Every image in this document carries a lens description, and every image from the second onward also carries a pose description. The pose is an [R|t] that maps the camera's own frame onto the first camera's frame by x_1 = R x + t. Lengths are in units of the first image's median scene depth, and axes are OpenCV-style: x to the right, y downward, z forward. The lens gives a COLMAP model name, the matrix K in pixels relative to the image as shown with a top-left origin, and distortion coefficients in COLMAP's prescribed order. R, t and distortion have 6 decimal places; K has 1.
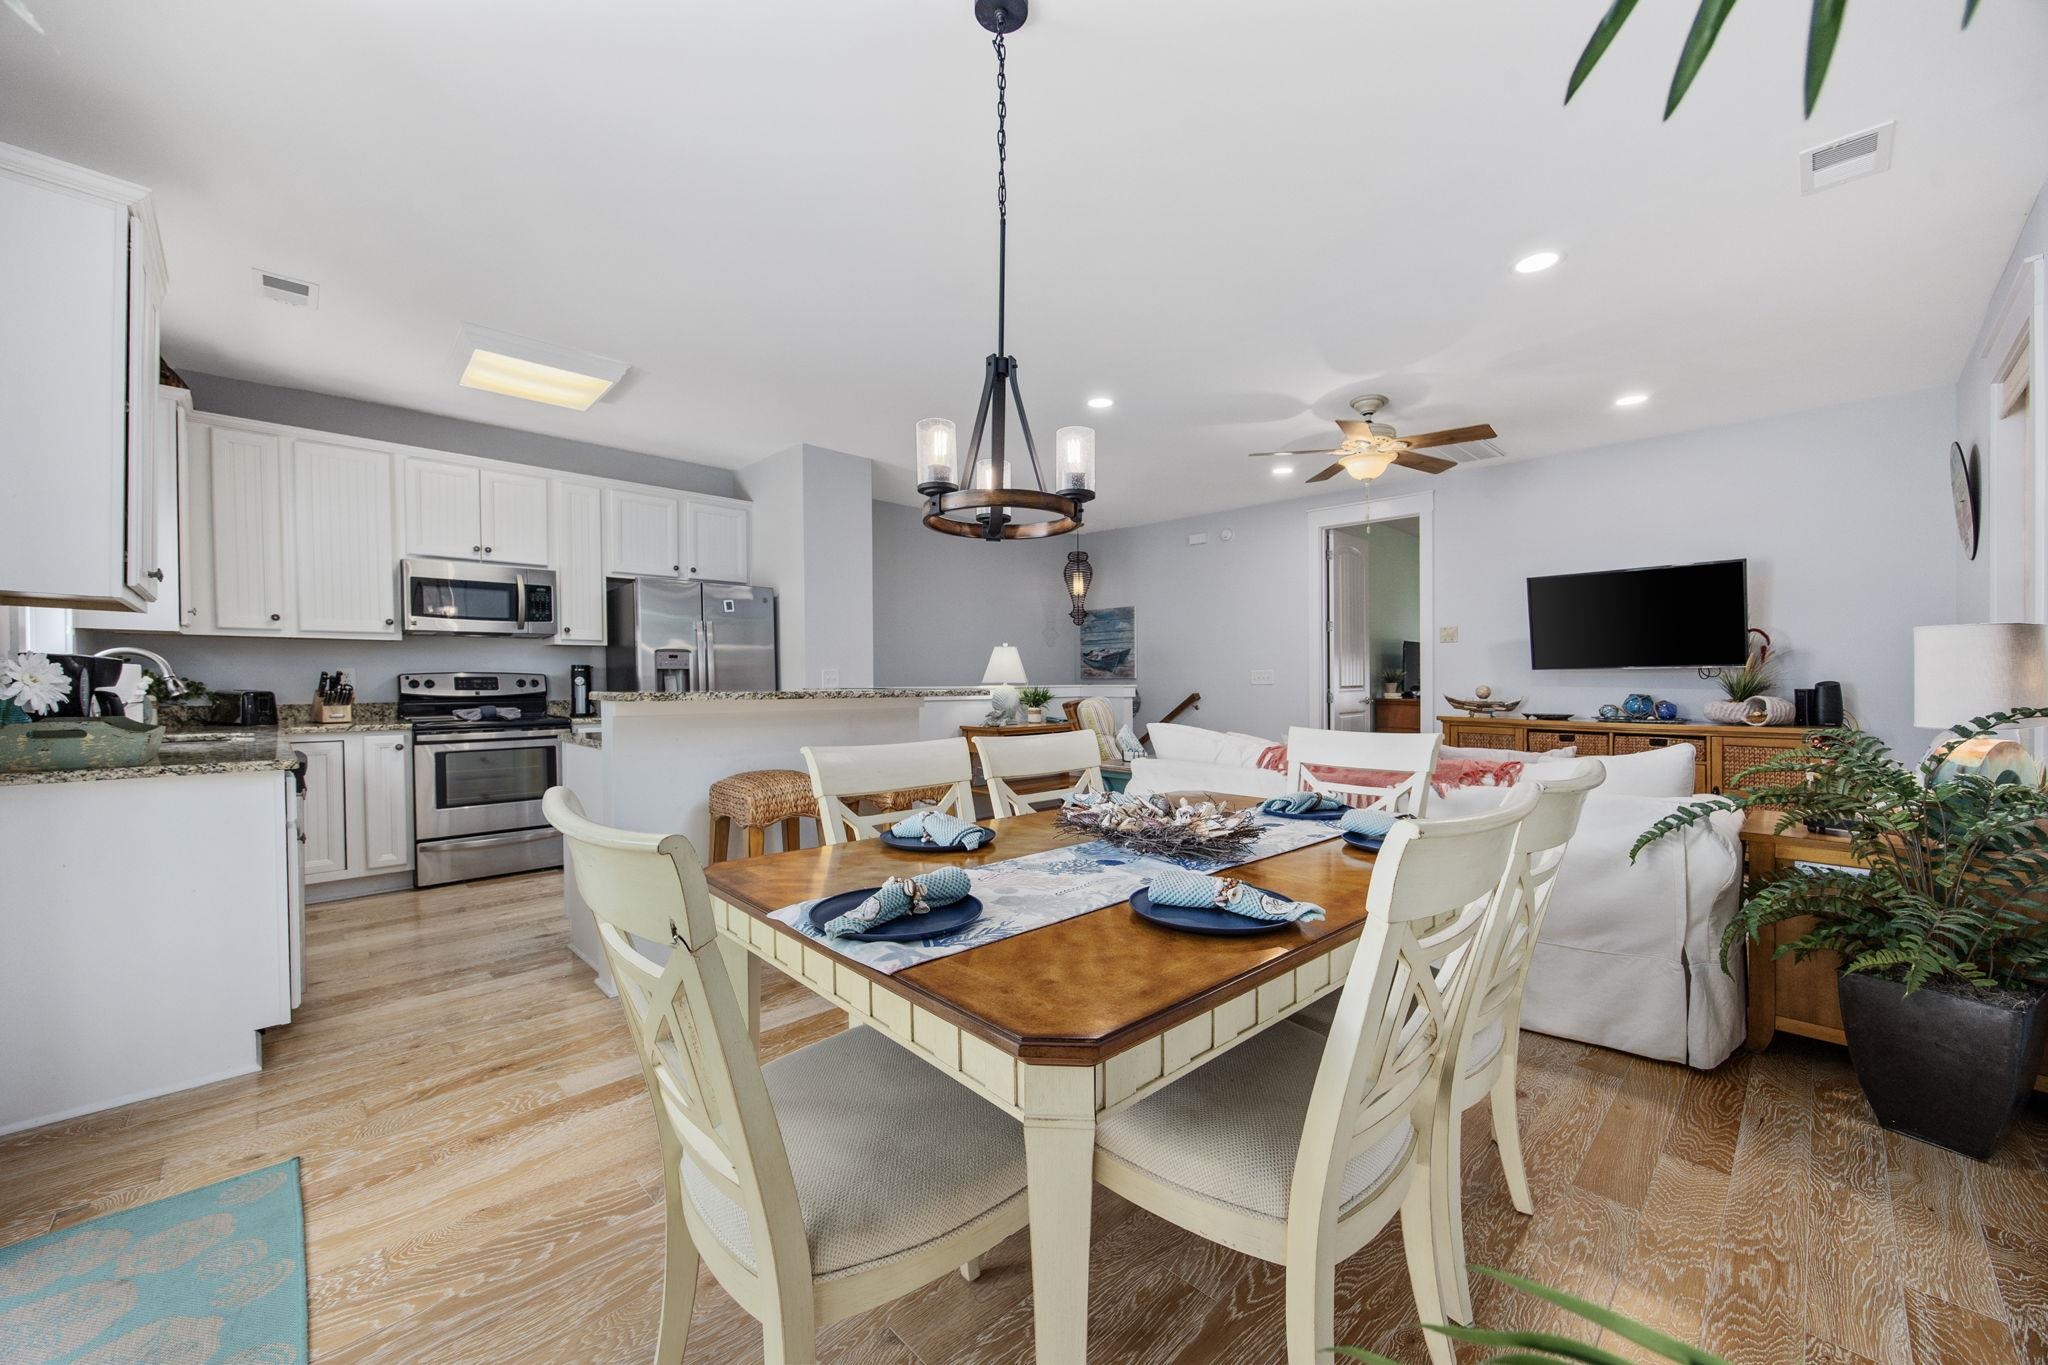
lens RADIAL K [[782.9, 0, 1019.3], [0, 782.9, 678.3], [0, 0, 1]] dist [-0.005121, 0.000126]
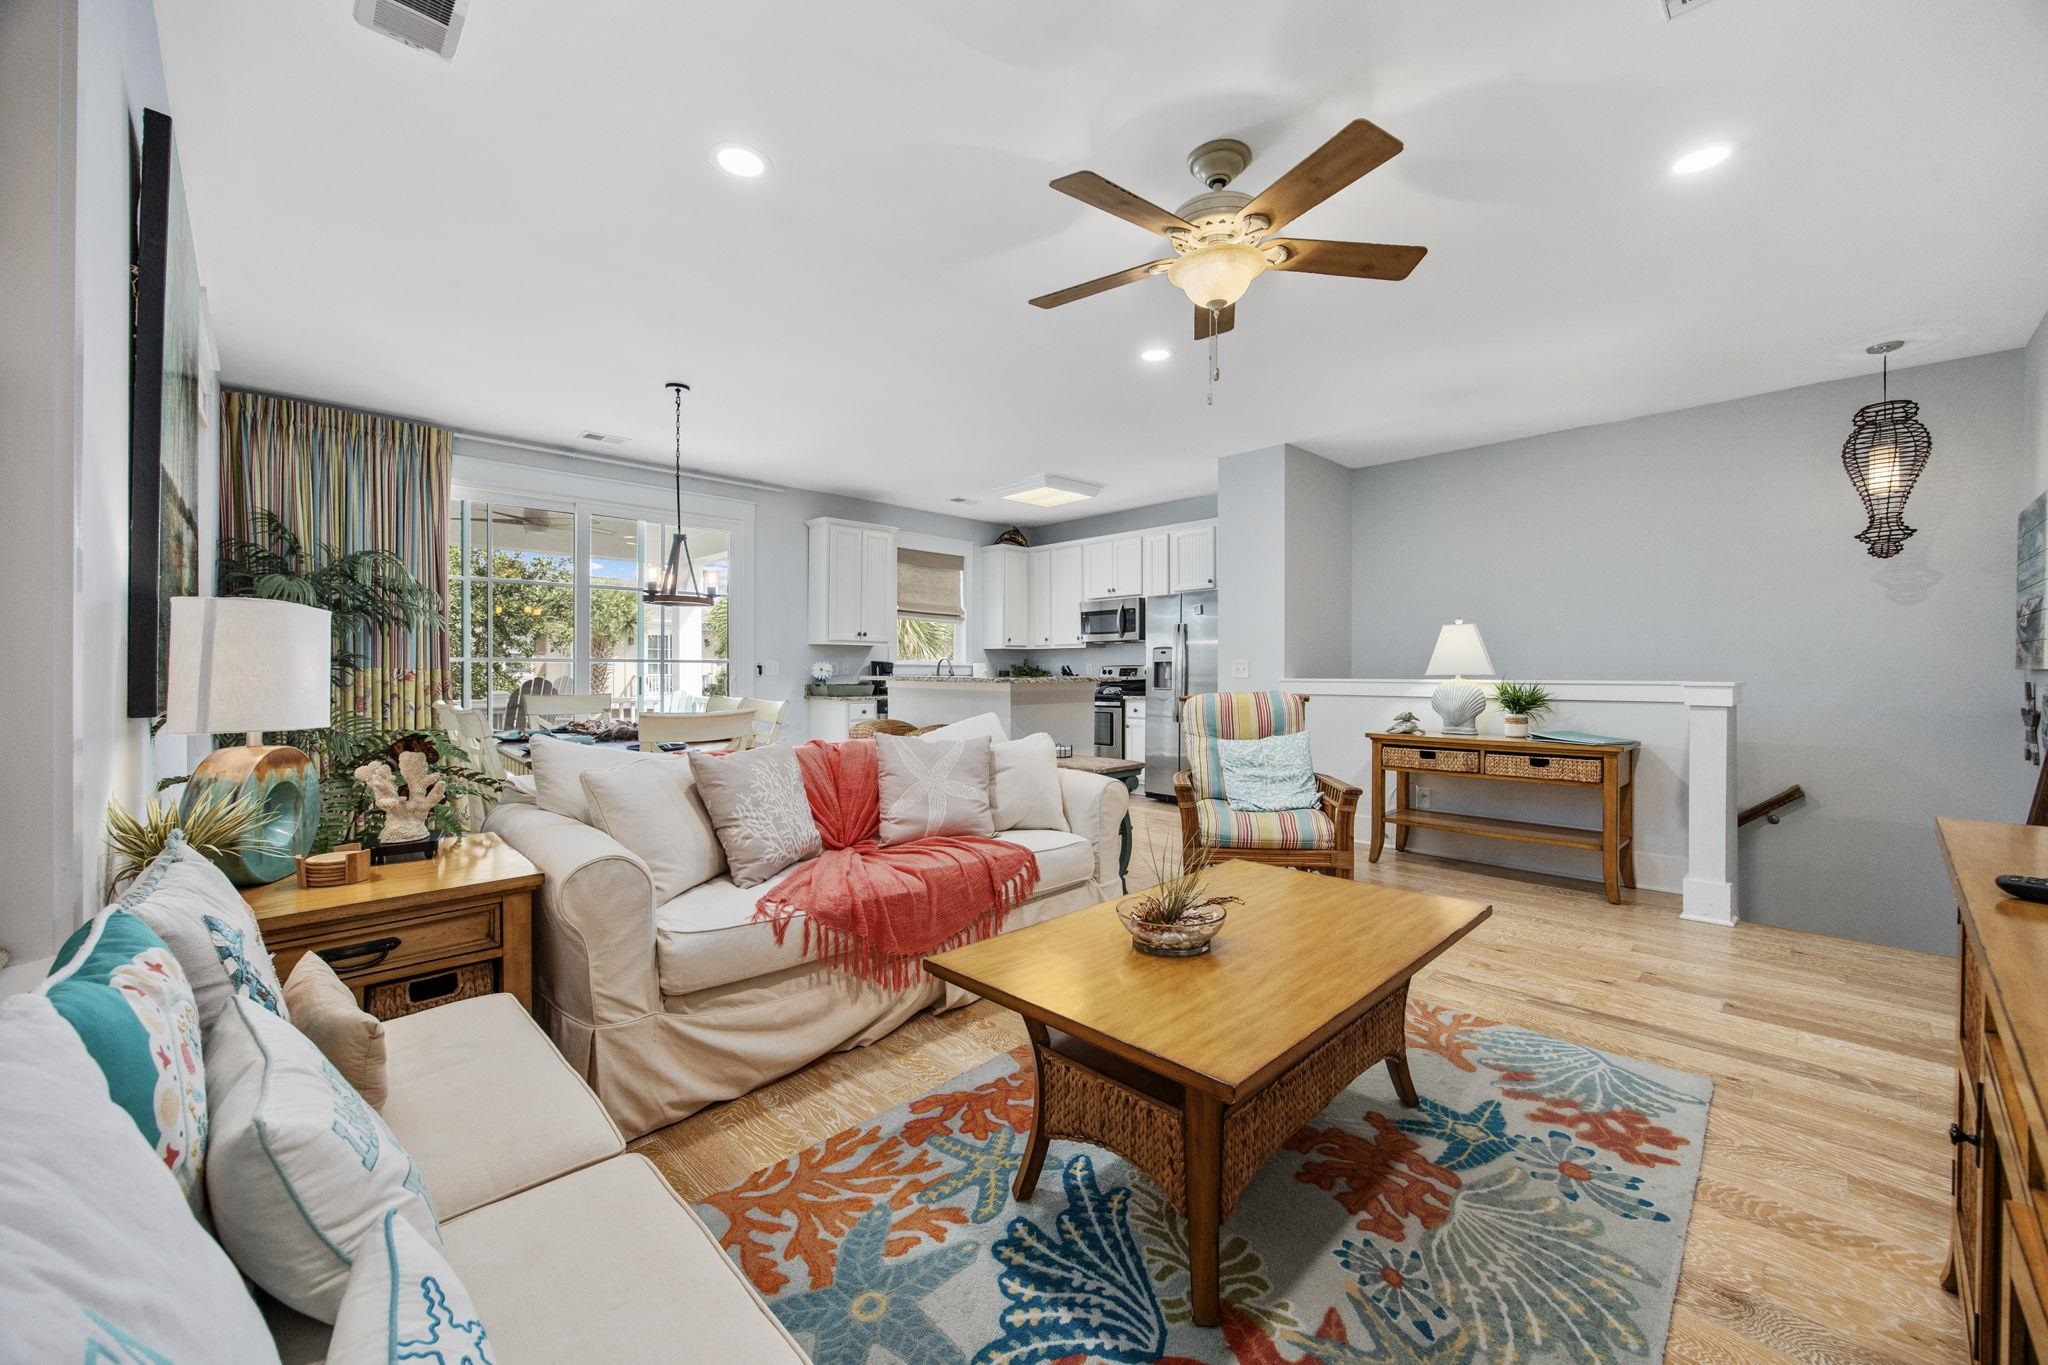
lens RADIAL K [[782.9, 0, 1041.1], [0, 782.9, 667.7], [0, 0, 1]] dist [-0.005121, 0.000126]
pose [[0.005942, -0.002045, -0.999980, 1.016015], [0.001939, 0.999996, -0.002033, 0.000331], [0.999980, -0.001926, 0.005946, 0.895029]]
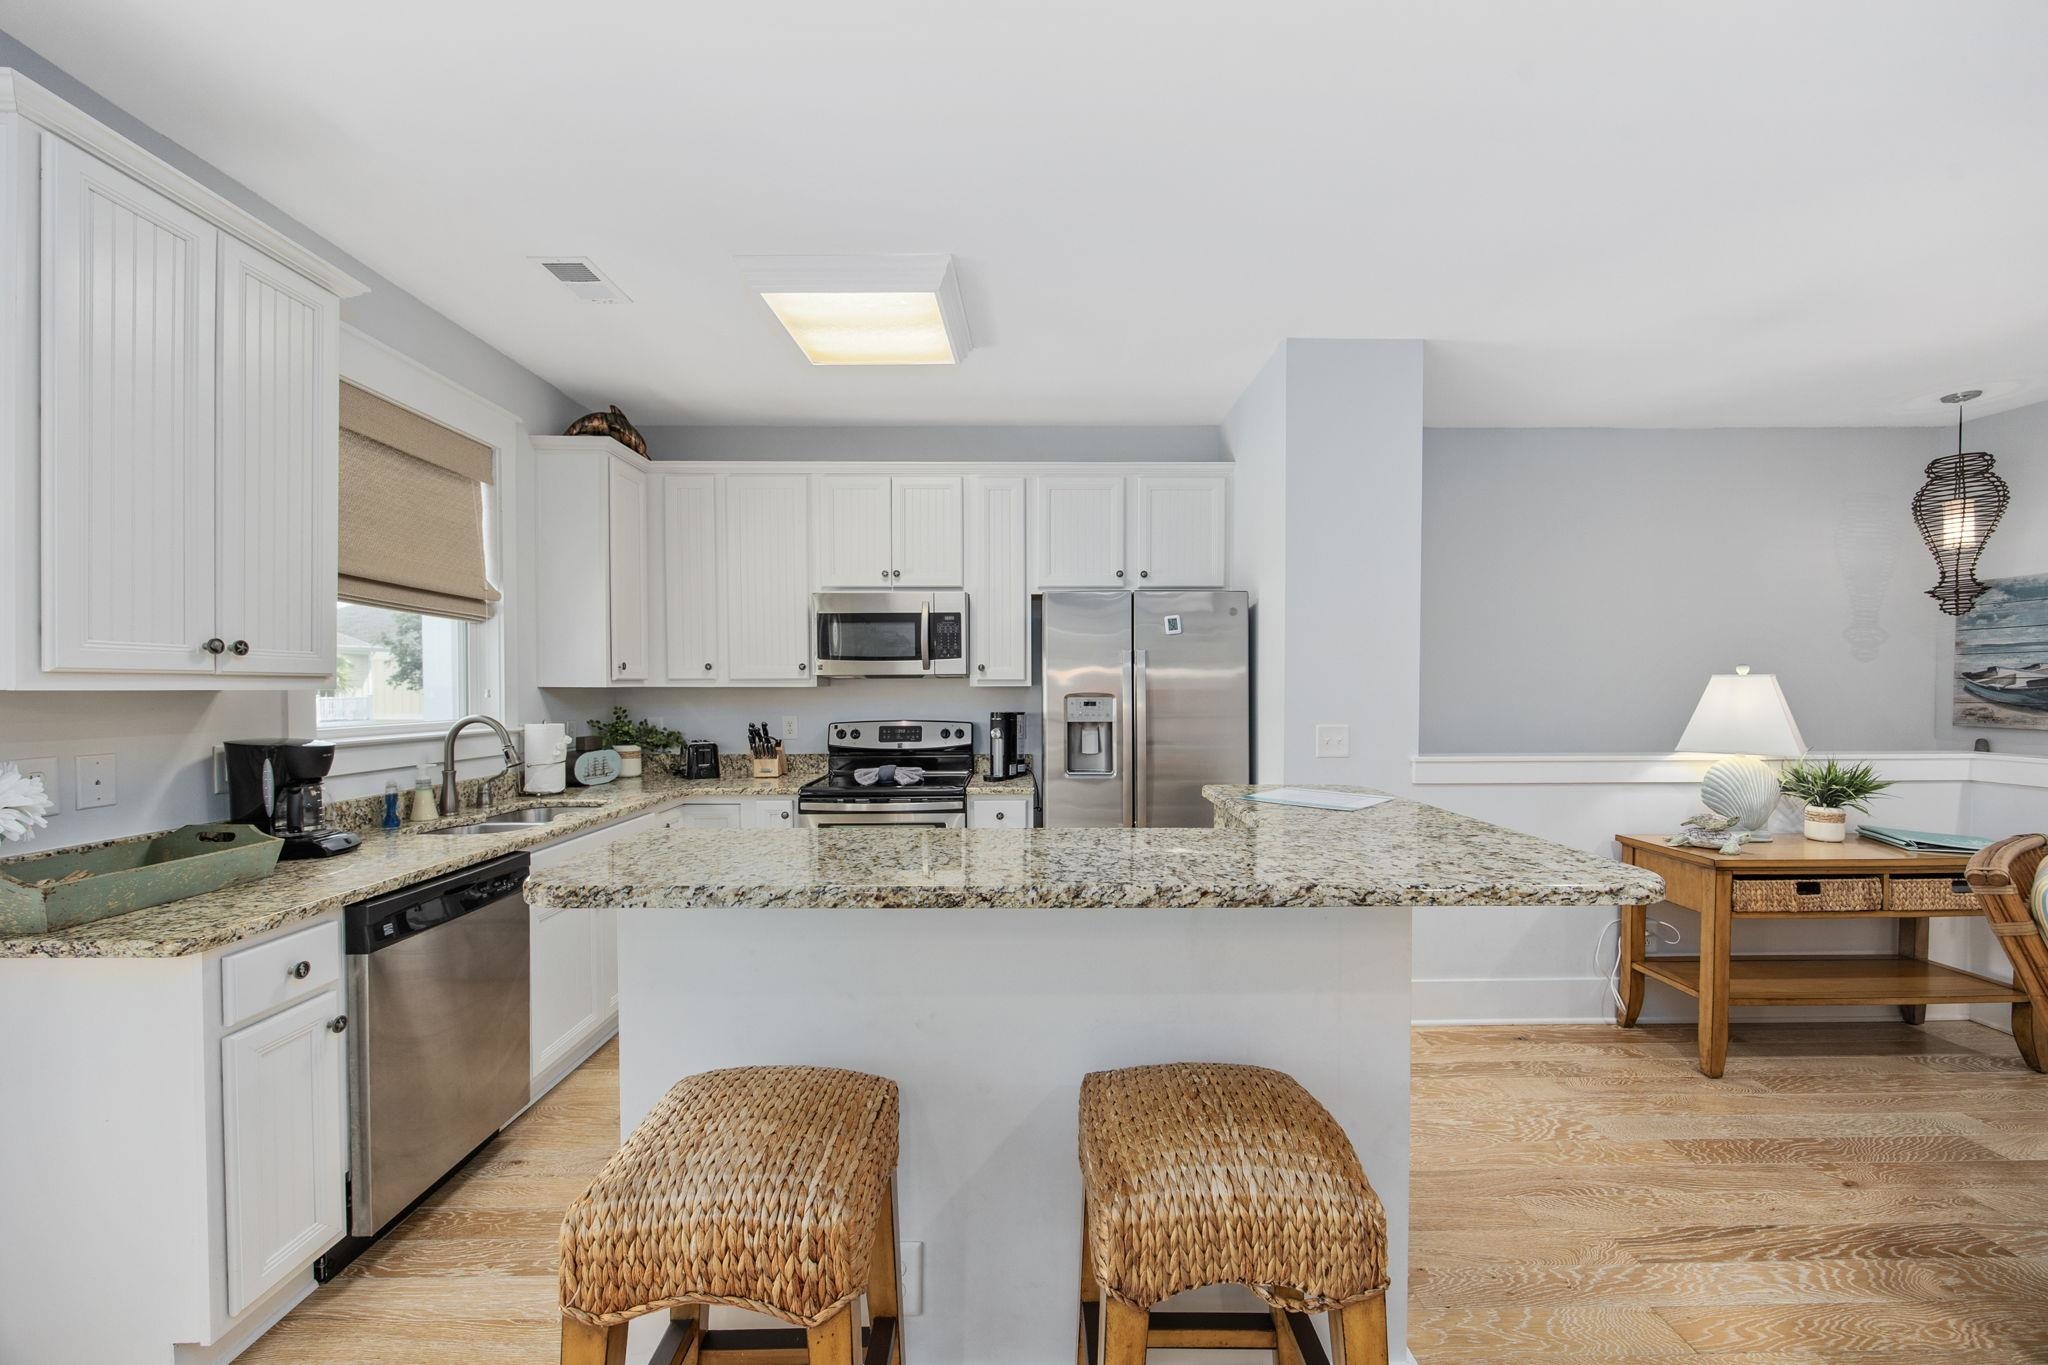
lens RADIAL K [[782.9, 0, 1031.8], [0, 782.9, 710.8], [0, 0, 1]] dist [-0.005121, 0.000126]
pose [[0.725868, 0.021084, -0.687511, -0.007836], [0.002573, 0.999440, 0.033366, -0.051135], [0.687829, -0.025988, 0.725407, 0.531608]]
